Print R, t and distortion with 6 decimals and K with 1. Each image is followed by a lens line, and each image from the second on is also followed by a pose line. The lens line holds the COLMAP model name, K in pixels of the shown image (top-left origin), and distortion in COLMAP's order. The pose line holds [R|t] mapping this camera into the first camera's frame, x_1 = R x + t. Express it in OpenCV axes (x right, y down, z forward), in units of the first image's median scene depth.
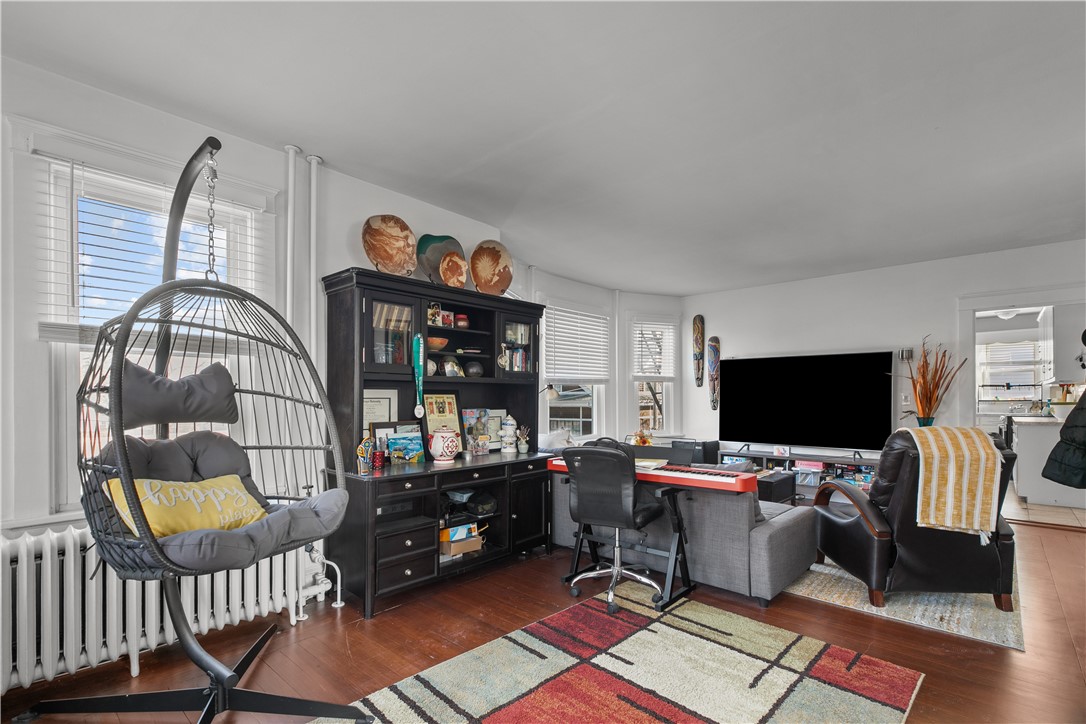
lens RADIAL K [[493.8, 0, 552.7], [0, 493.8, 401.4], [0, 0, 1]] dist [0.000063, -0.000294]
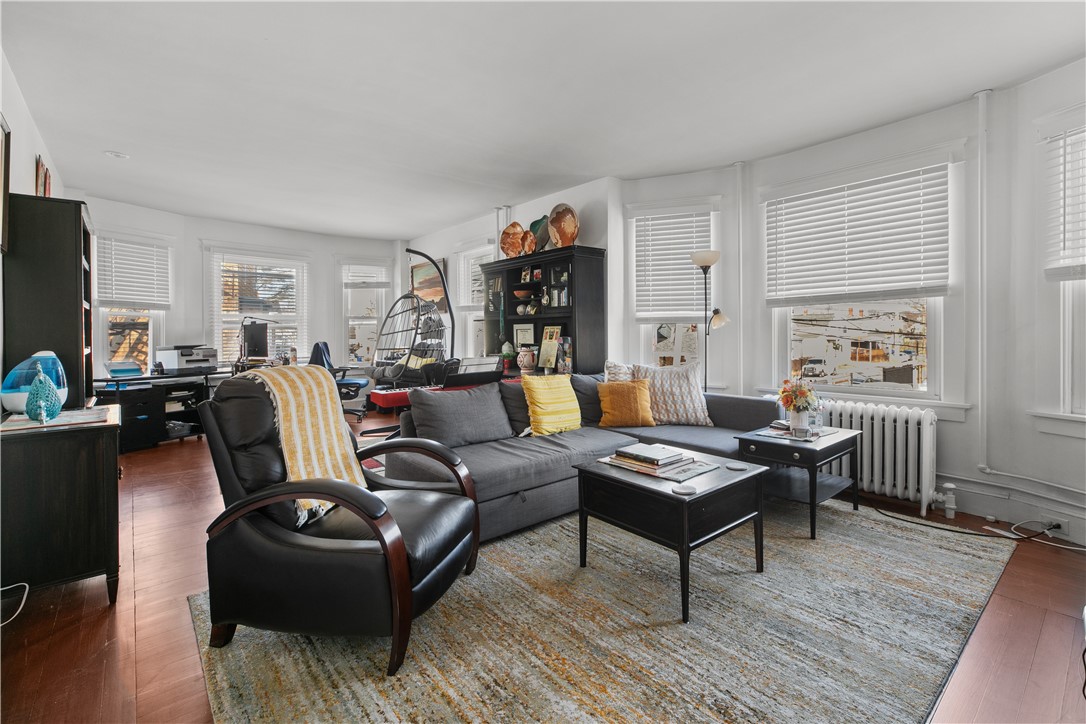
lens RADIAL K [[492.5, 0, 567.3], [0, 492.5, 336.3], [0, 0, 1]] dist [0.000959, -0.000395]
pose [[-0.114689, 0.014005, -0.993303, 0.795379], [0.005139, 0.999896, 0.013504, -0.002641], [0.993388, -0.003556, -0.114749, 0.813712]]
